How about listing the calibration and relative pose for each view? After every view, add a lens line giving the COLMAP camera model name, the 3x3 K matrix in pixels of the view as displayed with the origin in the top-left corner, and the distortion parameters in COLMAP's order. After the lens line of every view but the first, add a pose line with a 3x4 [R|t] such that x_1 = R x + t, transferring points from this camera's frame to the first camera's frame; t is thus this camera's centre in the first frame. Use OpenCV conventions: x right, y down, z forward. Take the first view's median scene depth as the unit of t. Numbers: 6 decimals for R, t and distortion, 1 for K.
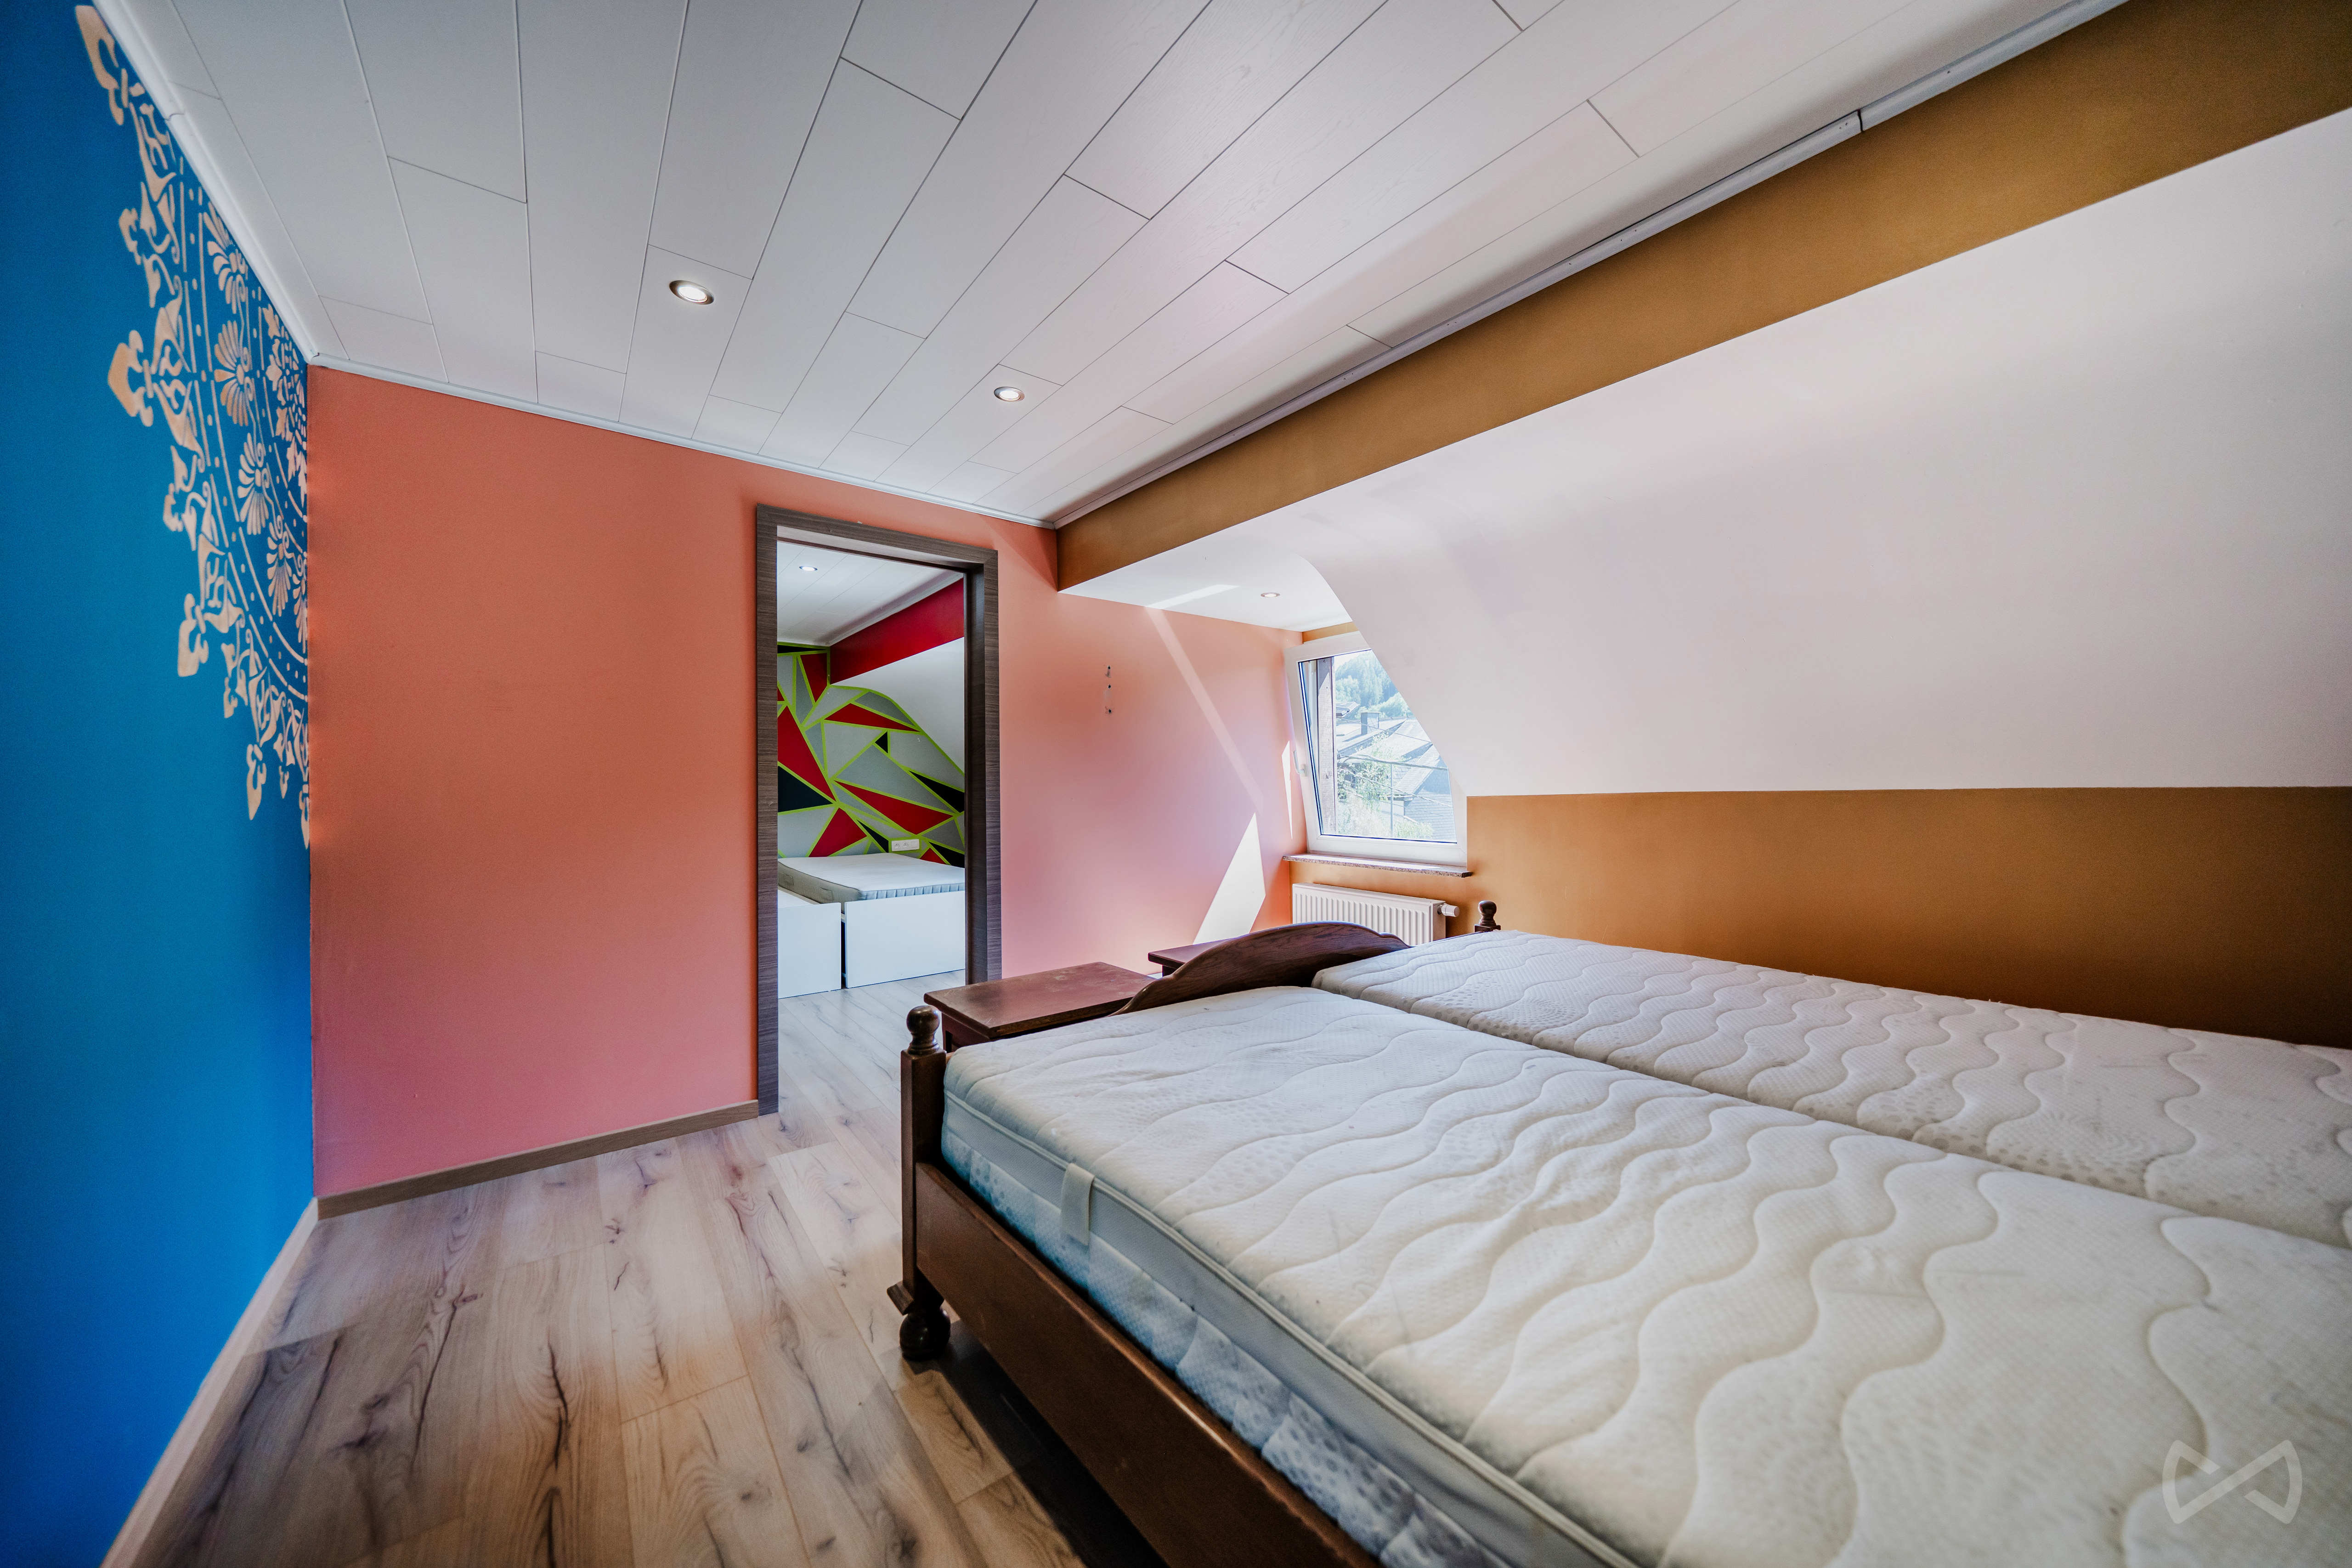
lens RADIAL K [[801.9, 0, 1180.8], [0, 801.9, 783.2], [0, 0, 1]] dist [-0.004974, -0.000267]
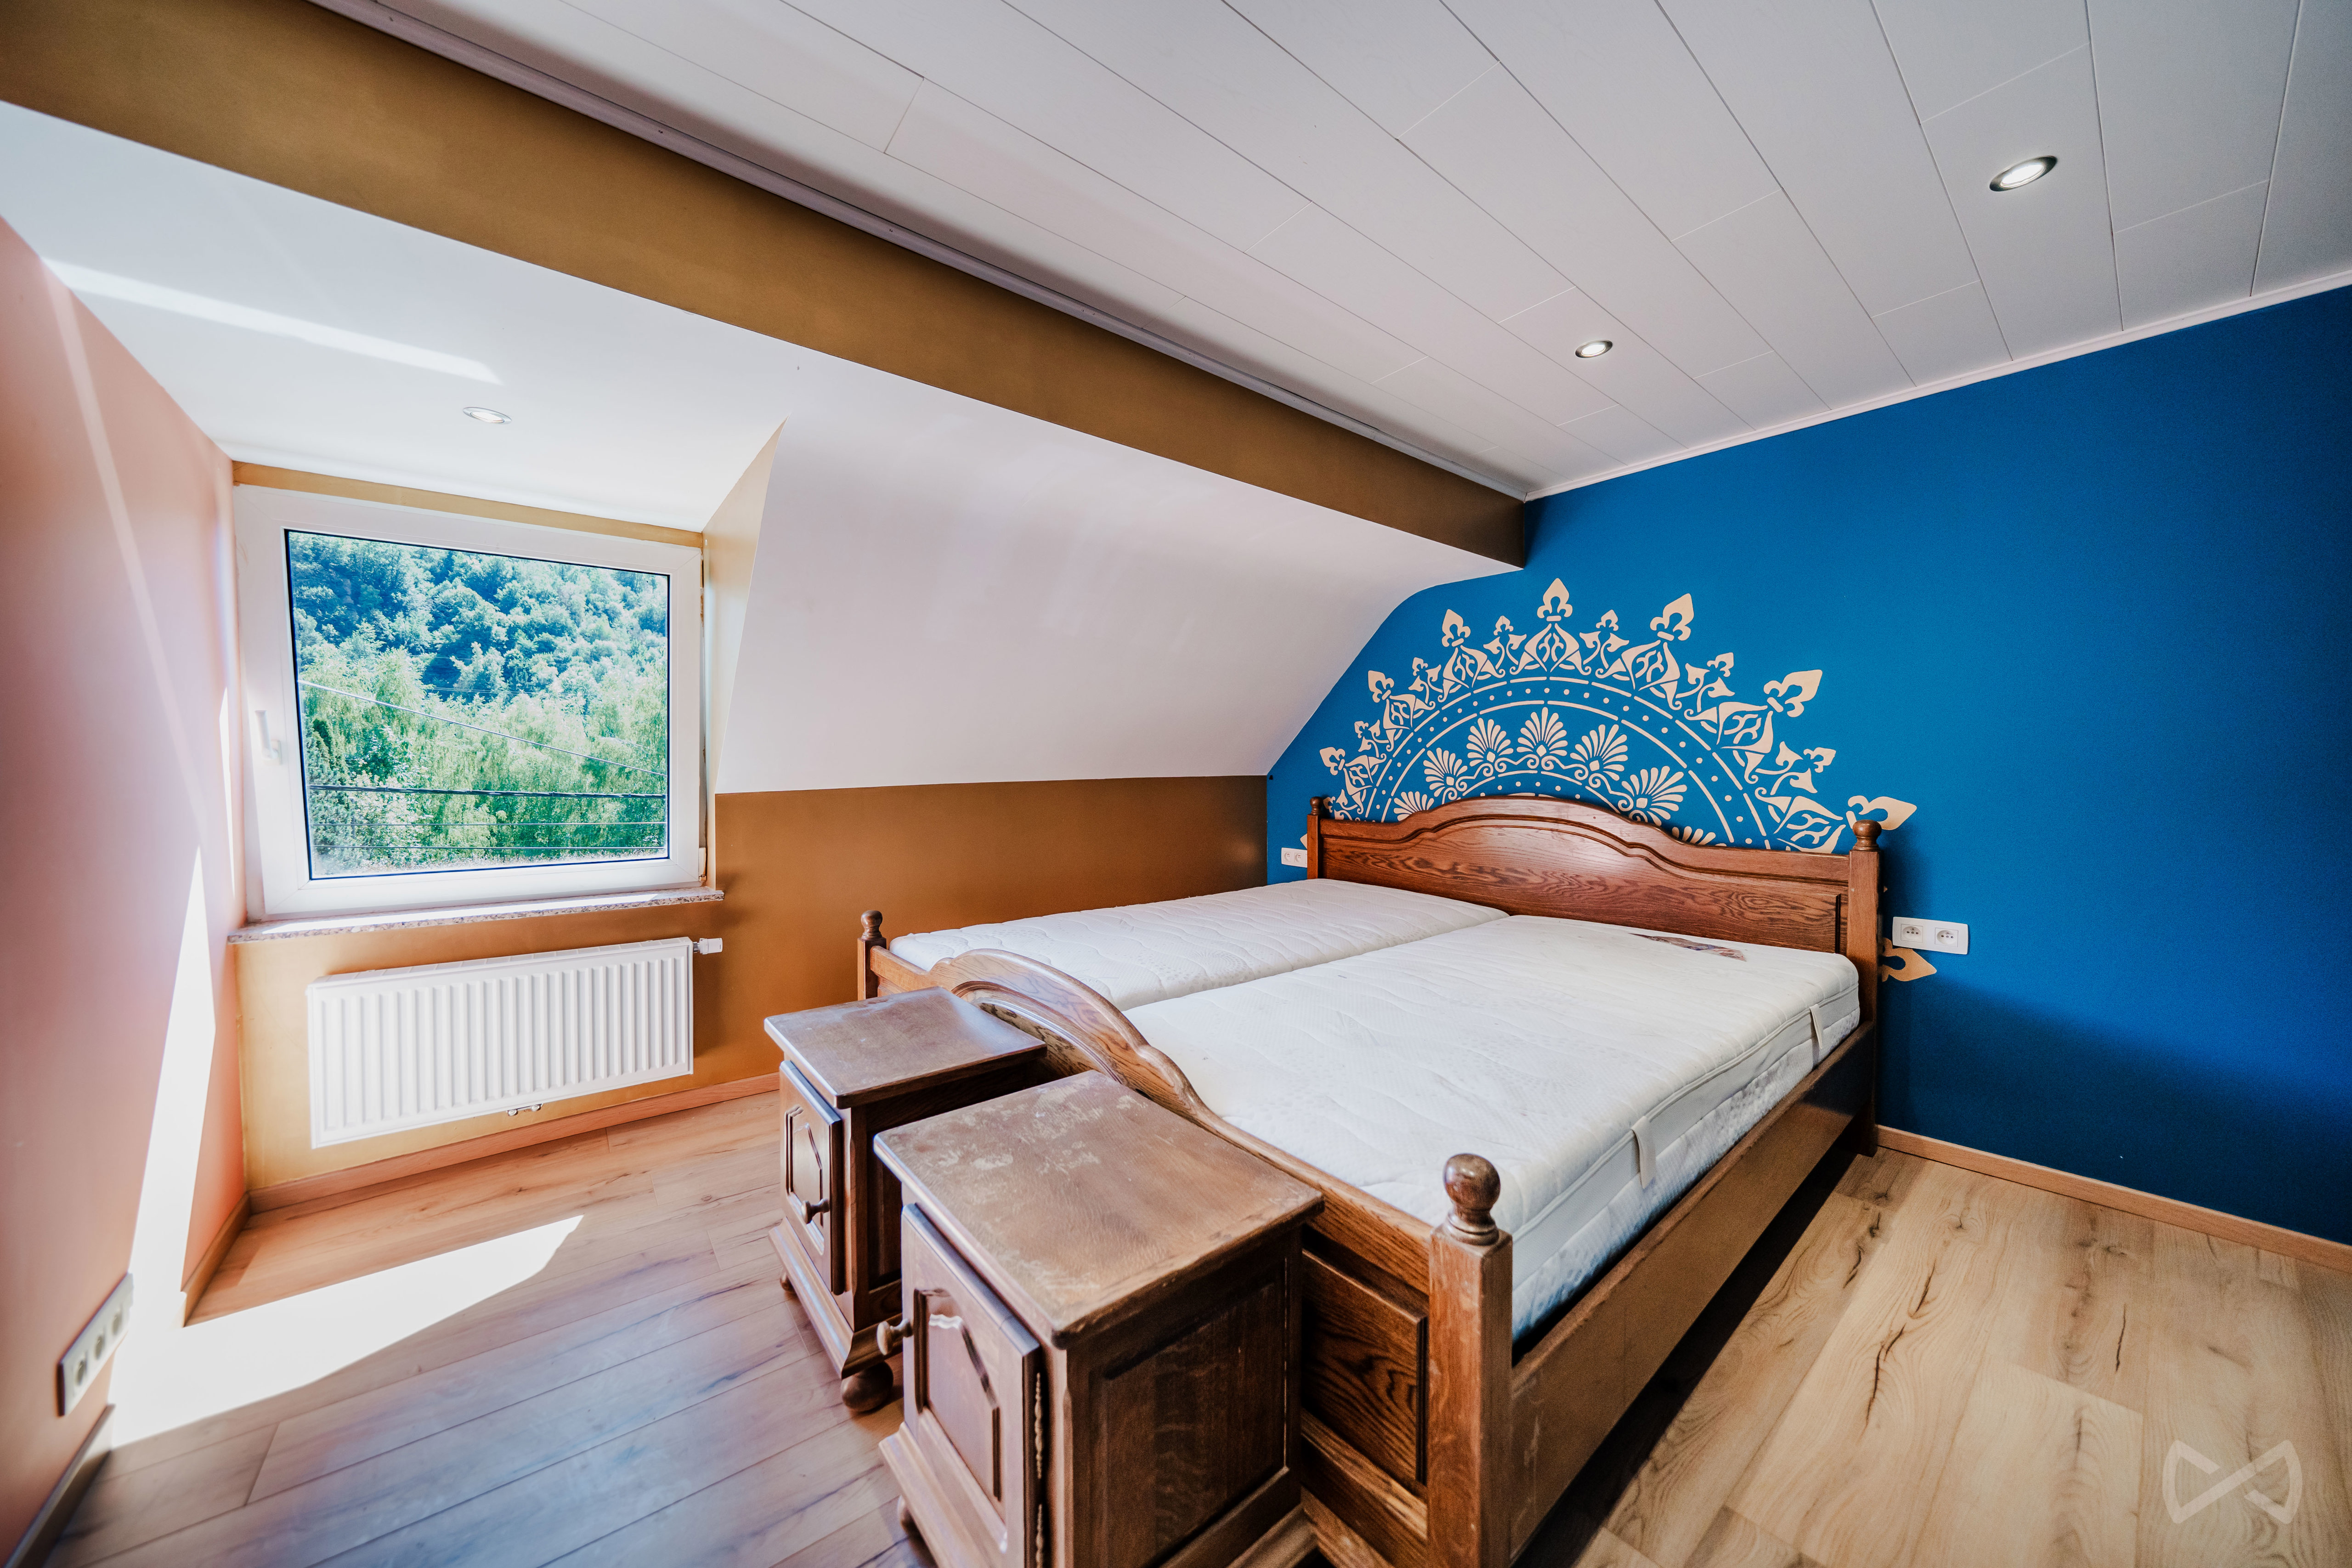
lens RADIAL K [[805.0, 0, 1179.3], [0, 805.0, 772.6], [0, 0, 1]] dist [-0.001103, -0.000135]
pose [[-0.009799, 0.004716, 0.999941, -1.273818], [0.004554, 0.999979, -0.004672, -0.001515], [-0.999942, 0.004508, -0.009820, 1.678637]]
